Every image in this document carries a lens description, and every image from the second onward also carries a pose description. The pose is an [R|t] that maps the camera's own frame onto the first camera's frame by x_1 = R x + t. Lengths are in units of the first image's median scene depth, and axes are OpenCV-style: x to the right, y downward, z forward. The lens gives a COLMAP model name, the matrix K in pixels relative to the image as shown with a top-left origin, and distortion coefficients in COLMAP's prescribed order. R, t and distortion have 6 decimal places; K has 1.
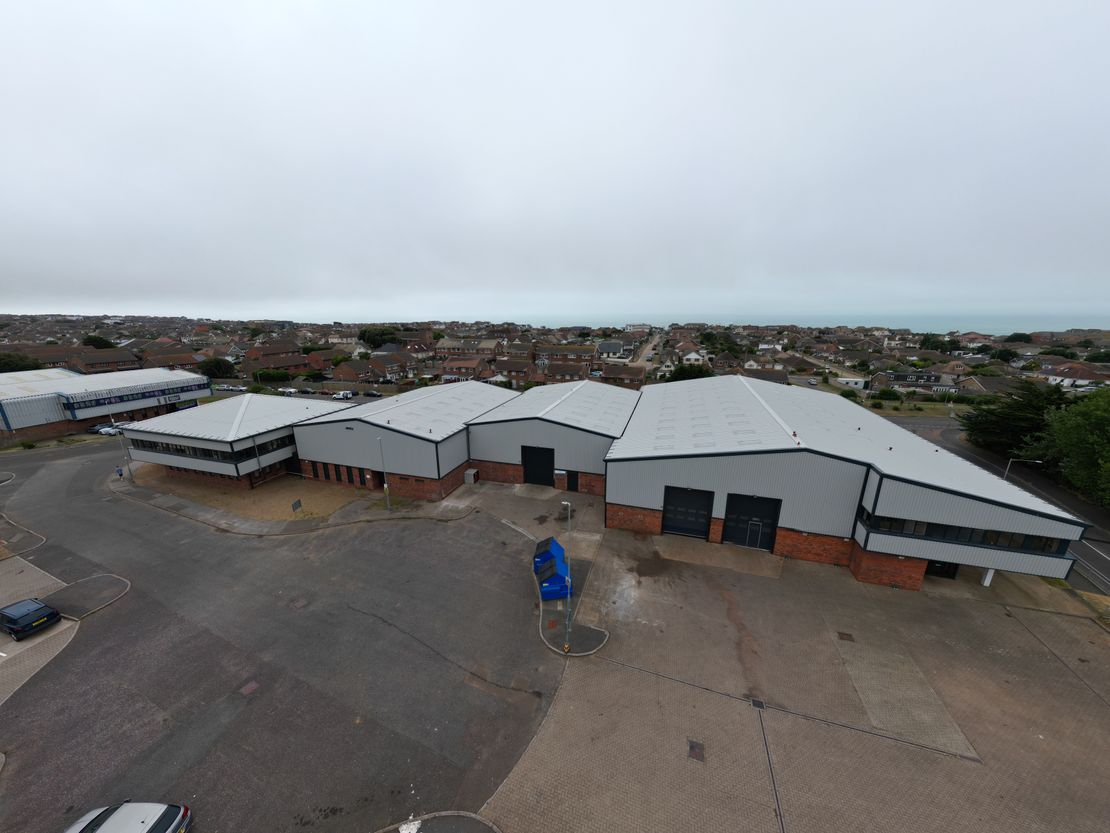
lens RADIAL K [[392.2, 0, 555.0], [0, 392.2, 416.5], [0, 0, 1]] dist [0.011309, 0.000199]
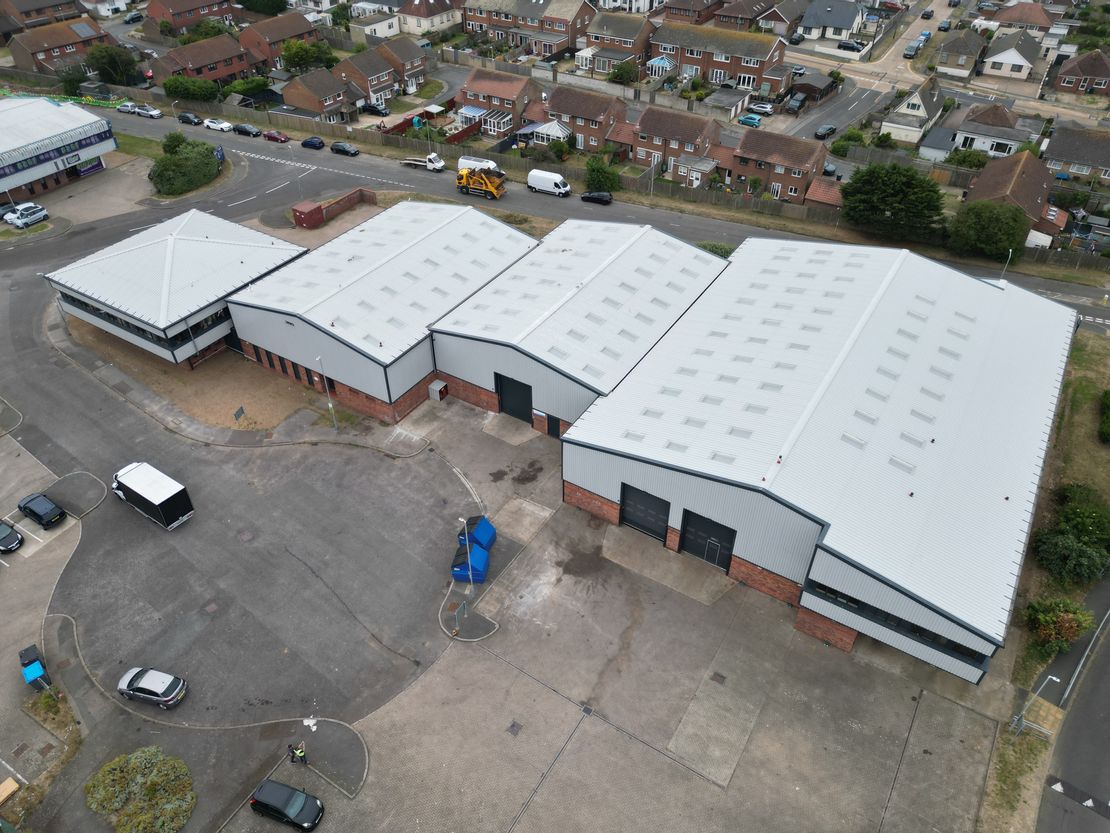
lens RADIAL K [[789.2, 0, 555.0], [0, 789.2, 416.5], [0, 0, 1]] dist [0.096596, -0.077351]
pose [[0.966240, 0.168241, -0.195126, 0.427476], [-0.069203, 0.898999, 0.432449, -0.647068], [0.248174, -0.404347, 0.880292, -0.462441]]
